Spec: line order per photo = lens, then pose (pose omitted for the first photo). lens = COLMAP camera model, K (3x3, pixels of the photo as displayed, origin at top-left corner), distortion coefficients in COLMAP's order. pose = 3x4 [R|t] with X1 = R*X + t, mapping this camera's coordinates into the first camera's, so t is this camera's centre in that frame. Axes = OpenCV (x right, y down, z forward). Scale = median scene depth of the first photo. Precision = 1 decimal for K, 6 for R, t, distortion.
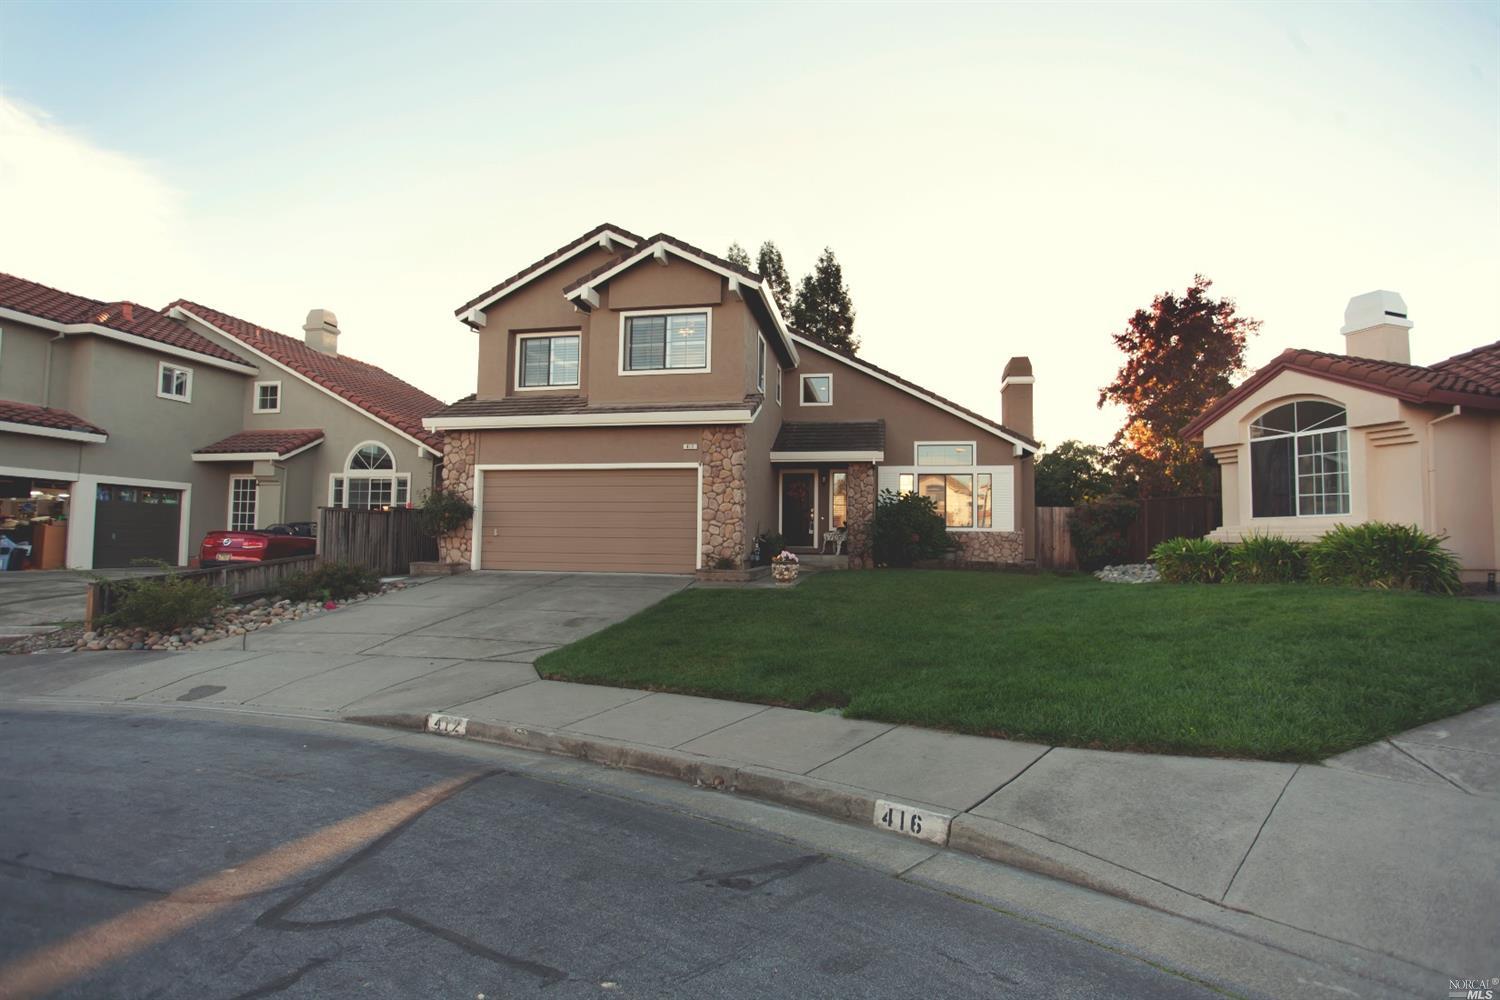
lens RADIAL K [[729.6, 0, 750.0], [0, 729.6, 500.0], [0, 0, 1]] dist [-0.080671, 0.034392]
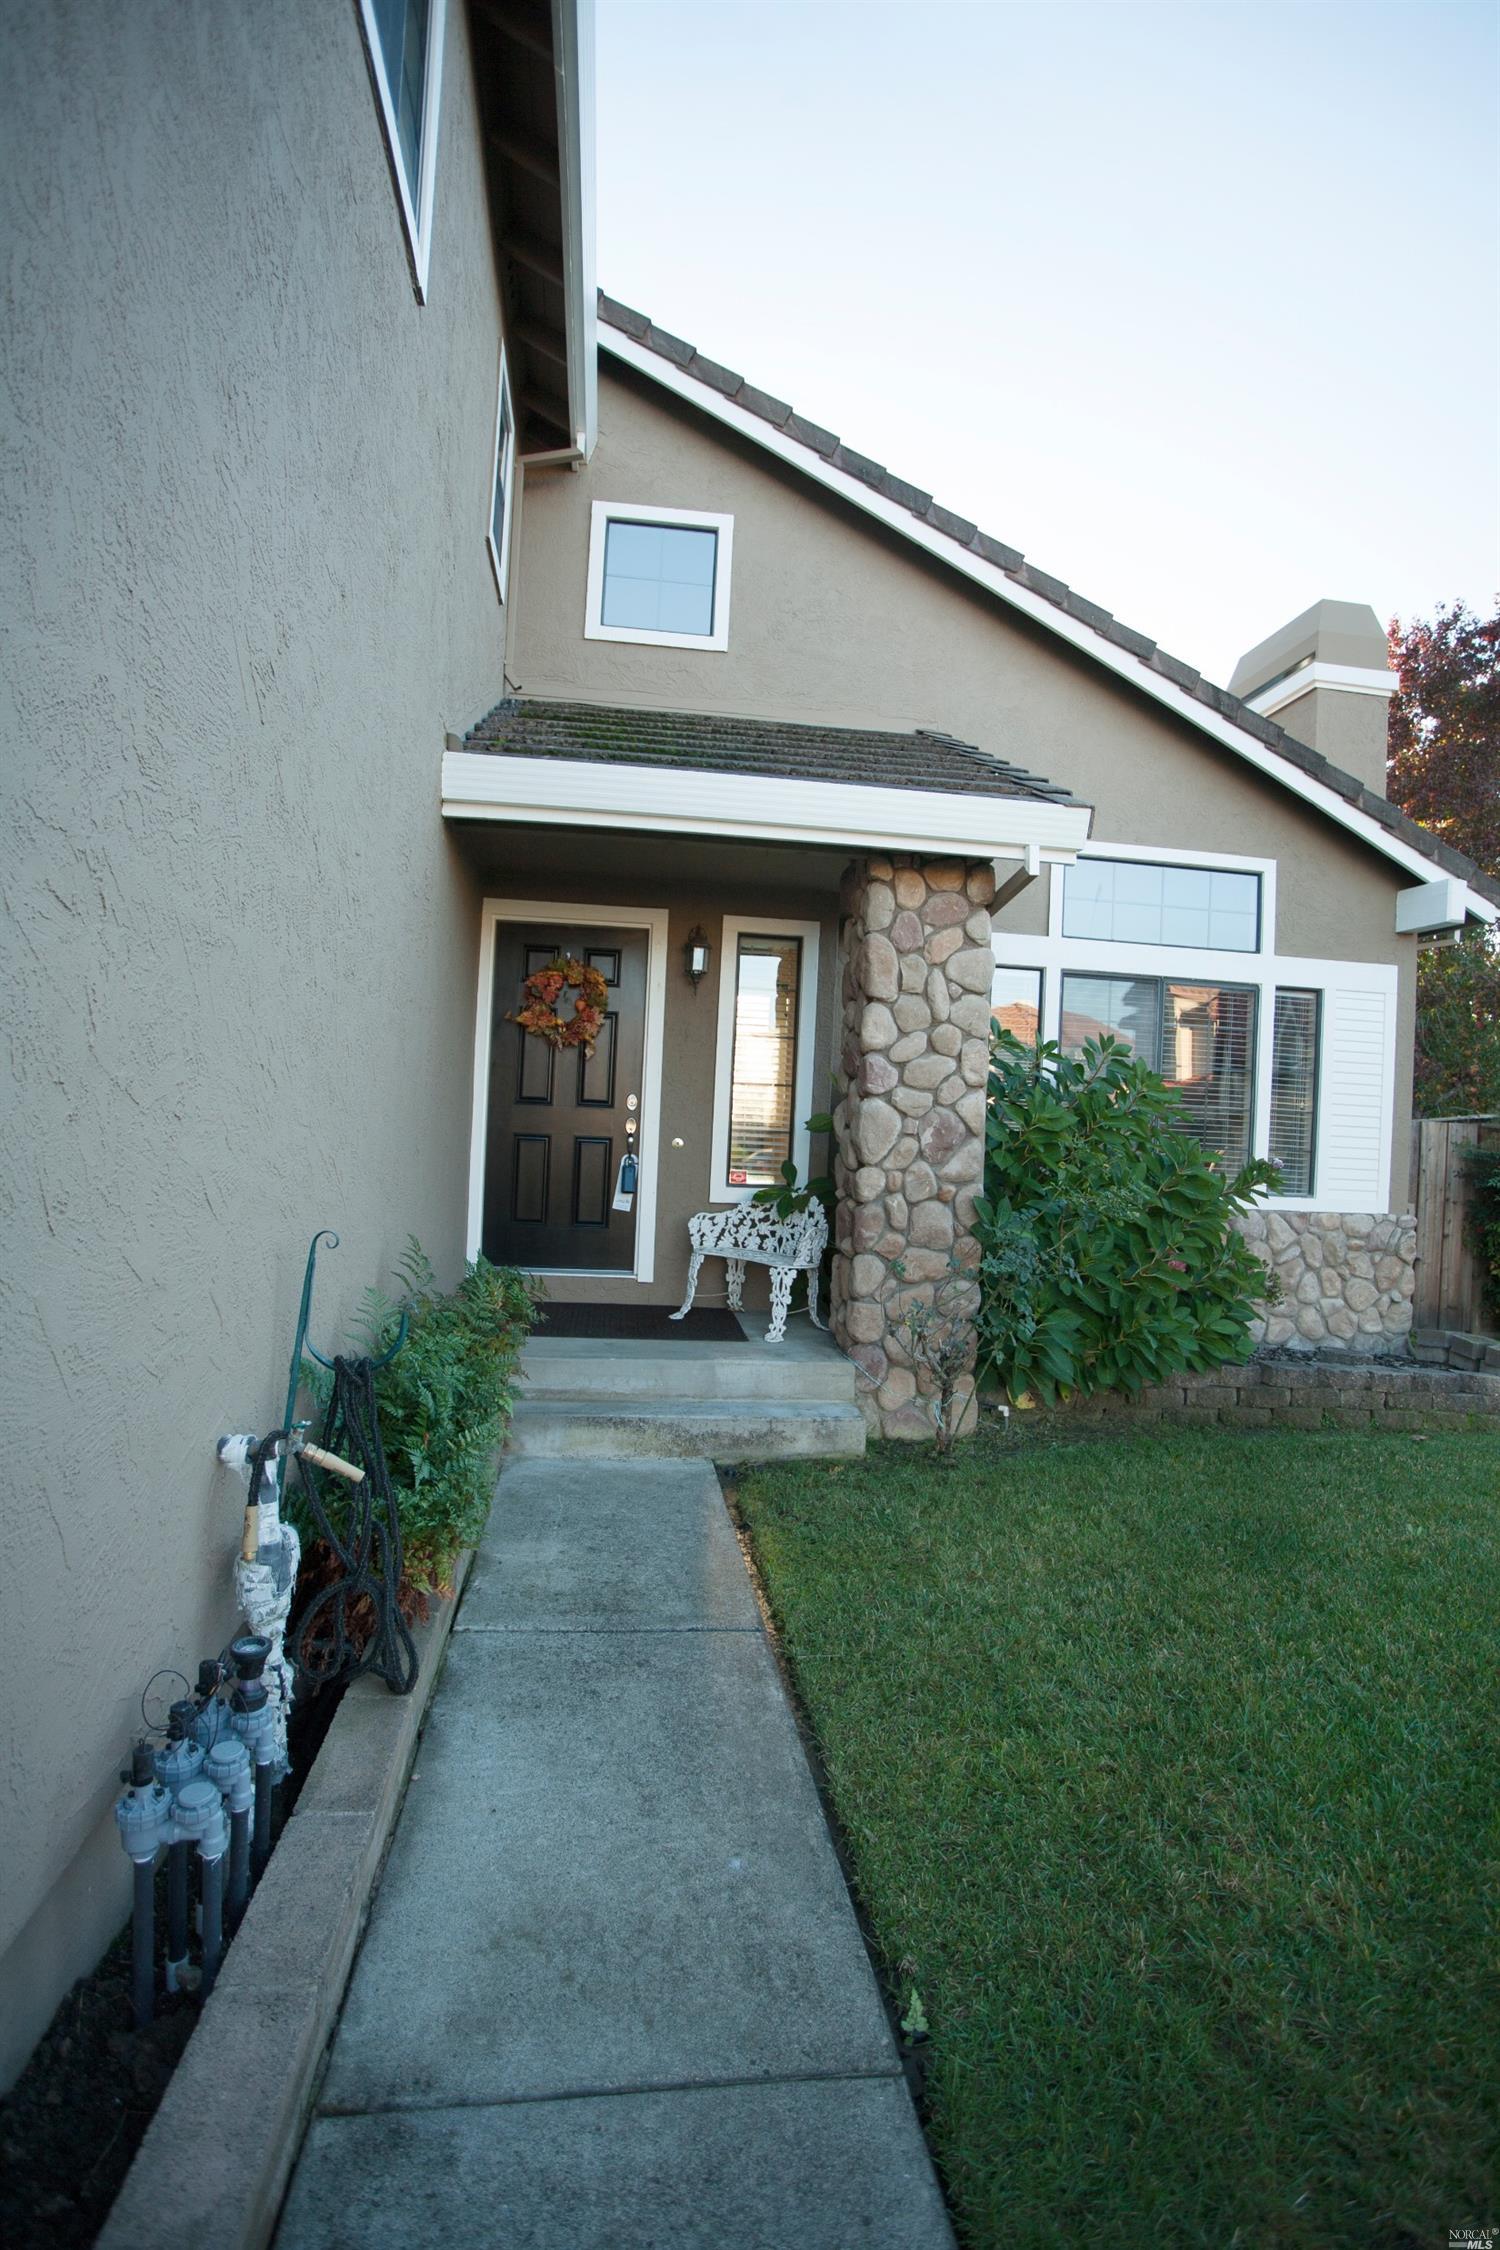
lens RADIAL K [[1094.4, 0, 750.0], [0, 1094.4, 1125.0], [0, 0, 1]] dist [-0.080671, 0.034392]
pose [[0.950410, 0.032378, 0.309310, 0.023424], [-0.051549, 0.997209, 0.054008, 0.001945], [-0.306698, -0.067274, 0.949426, 0.825754]]
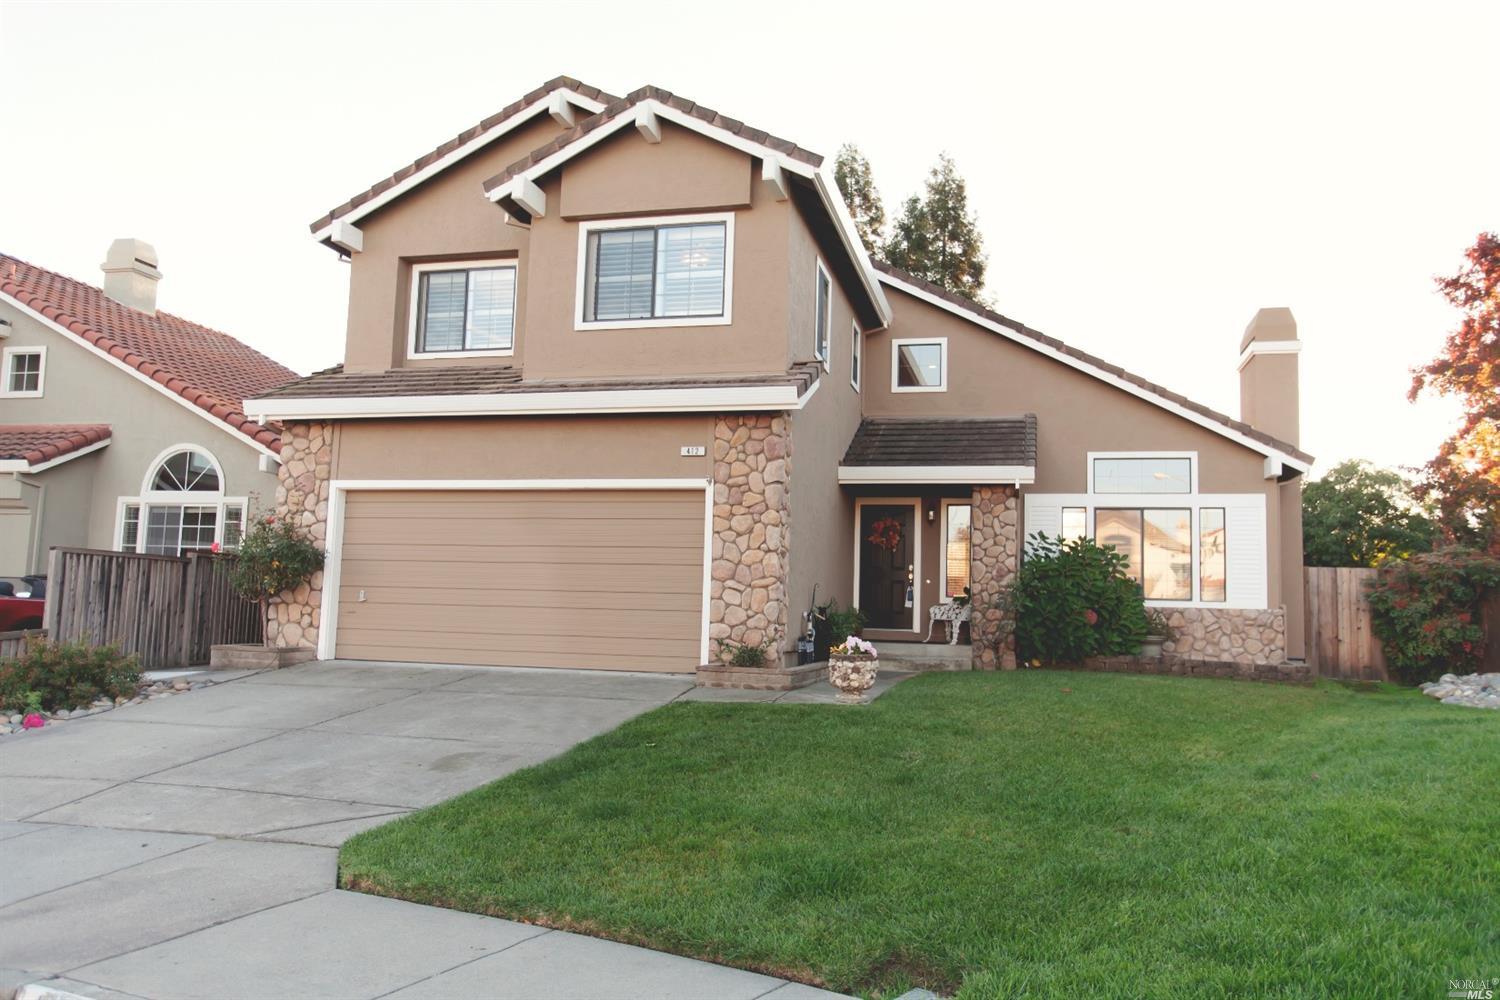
lens RADIAL K [[1111.7, 0, 750.0], [0, 1111.7, 500.0], [0, 0, 1]] dist [-0.044190, 0.070423]
pose [[0.997581, 0.009559, -0.068849, 0.020715], [-0.013072, 0.998626, -0.050756, 0.008131], [0.068269, 0.051533, 0.996335, 0.116593]]
